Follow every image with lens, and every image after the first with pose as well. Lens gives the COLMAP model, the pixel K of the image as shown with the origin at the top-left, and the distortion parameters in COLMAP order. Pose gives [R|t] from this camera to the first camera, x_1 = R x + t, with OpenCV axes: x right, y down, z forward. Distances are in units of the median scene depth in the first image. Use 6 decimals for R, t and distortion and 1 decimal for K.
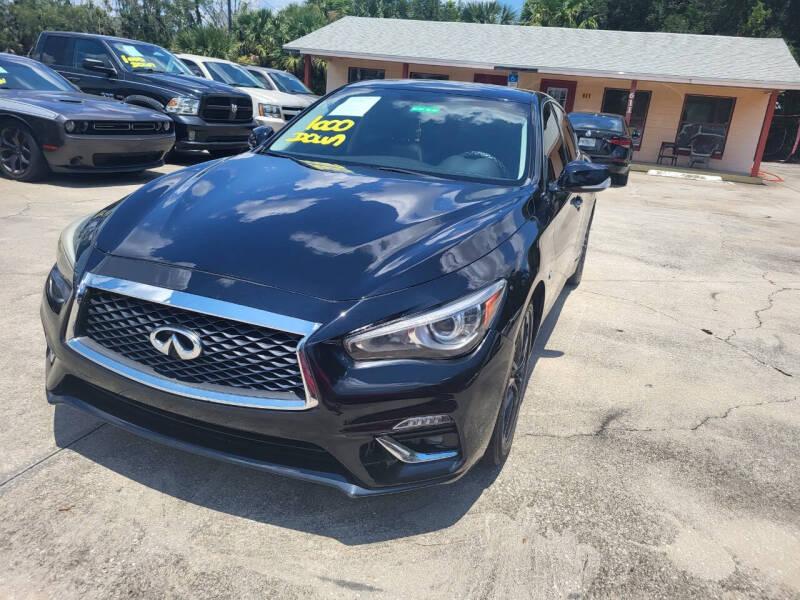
lens RADIAL K [[603.2, 0, 404.6], [0, 603.2, 292.4], [0, 0, 1]] dist [0.057314, -0.039747]
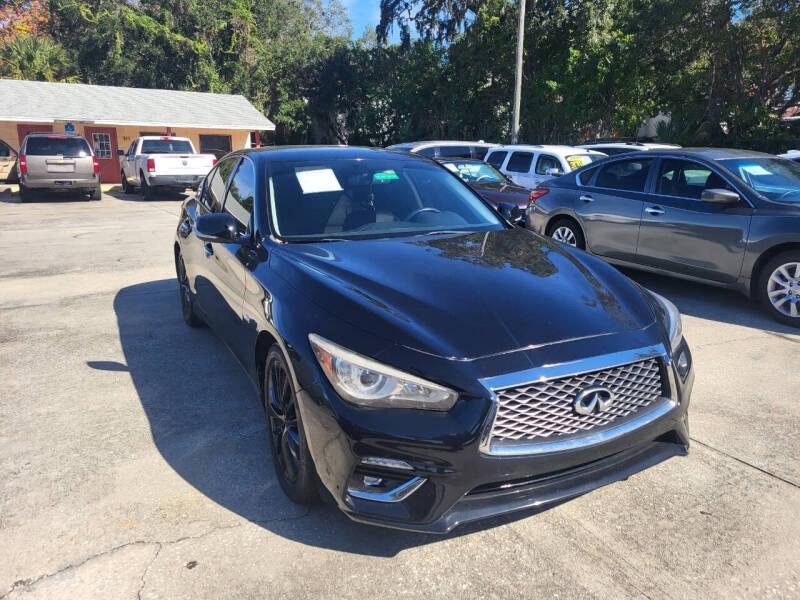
lens RADIAL K [[603.2, 0, 410.2], [0, 603.2, 291.9], [0, 0, 1]] dist [0.057314, -0.039747]
pose [[0.664853, -0.247754, 0.704690, -1.191202], [0.272894, 0.958745, 0.079607, -0.267601], [-0.695341, 0.139379, 0.705035, 0.322570]]
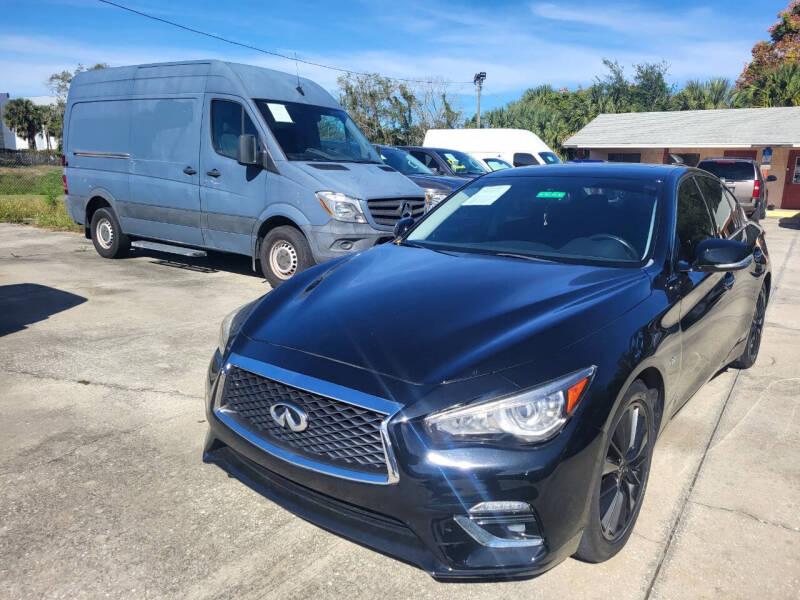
lens RADIAL K [[603.2, 0, 409.1], [0, 603.2, 294.2], [0, 0, 1]] dist [0.057314, -0.039747]
pose [[0.956376, -0.012940, -0.291853, 0.156510], [-0.020712, 0.993501, -0.111921, -0.020327], [0.291405, 0.113084, 0.949892, -0.050129]]
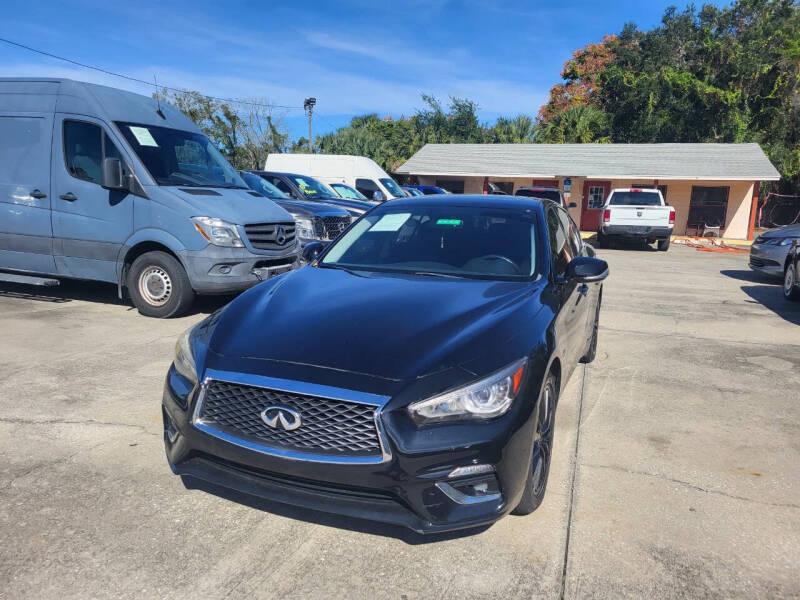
lens RADIAL K [[603.2, 0, 398.1], [0, 603.2, 303.2], [0, 0, 1]] dist [0.057314, -0.039747]
pose [[0.997783, -0.056250, -0.035559, -0.051288], [0.051187, 0.990186, -0.130044, 0.017369], [0.042525, 0.127936, 0.990870, -0.282360]]
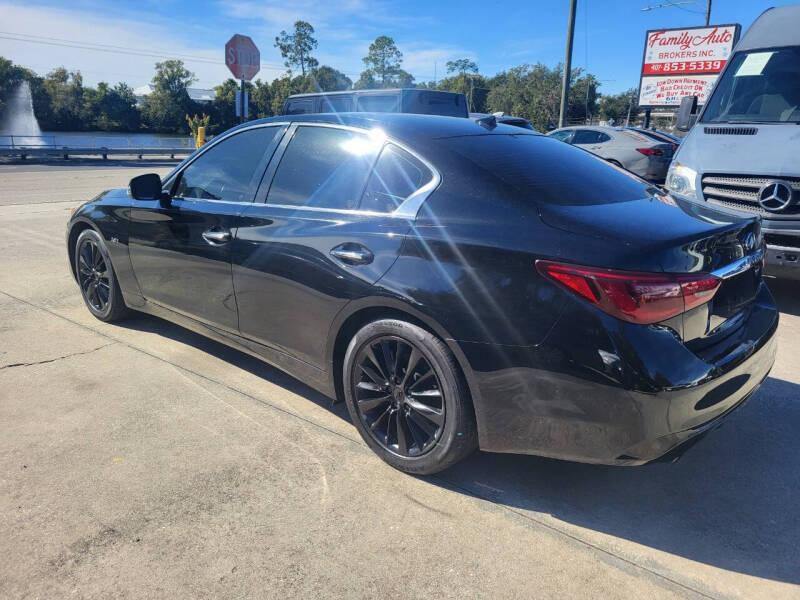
lens RADIAL K [[603.2, 0, 406.1], [0, 603.2, 304.0], [0, 0, 1]] dist [0.057314, -0.039747]
pose [[-0.345337, 0.169597, -0.923027, 1.733751], [-0.332690, 0.897538, 0.289384, -0.688900], [0.877530, 0.407017, -0.253530, 2.565868]]
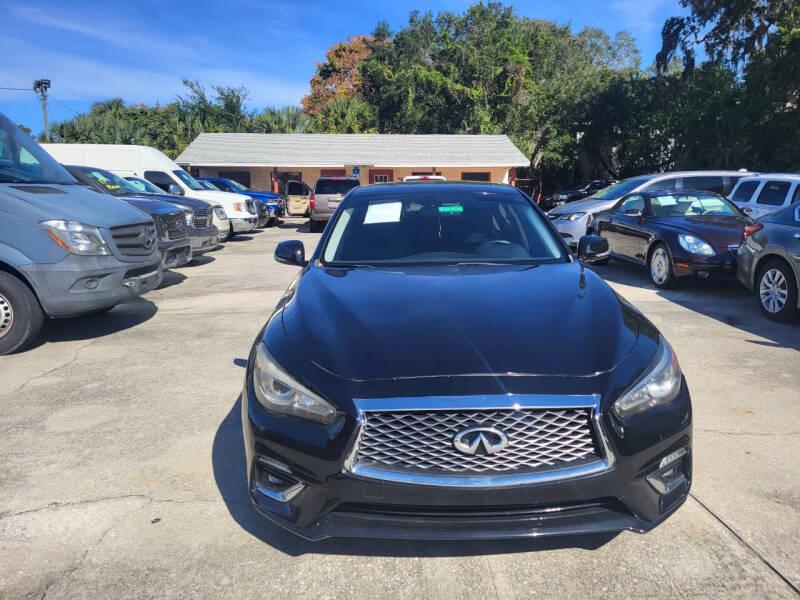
lens RADIAL K [[603.2, 0, 407.4], [0, 603.2, 287.6], [0, 0, 1]] dist [0.057314, -0.039747]
pose [[0.923005, -0.155008, 0.352184, -0.726349], [0.198108, 0.976076, -0.089598, -0.103339], [-0.329870, 0.152470, 0.931632, -0.042929]]
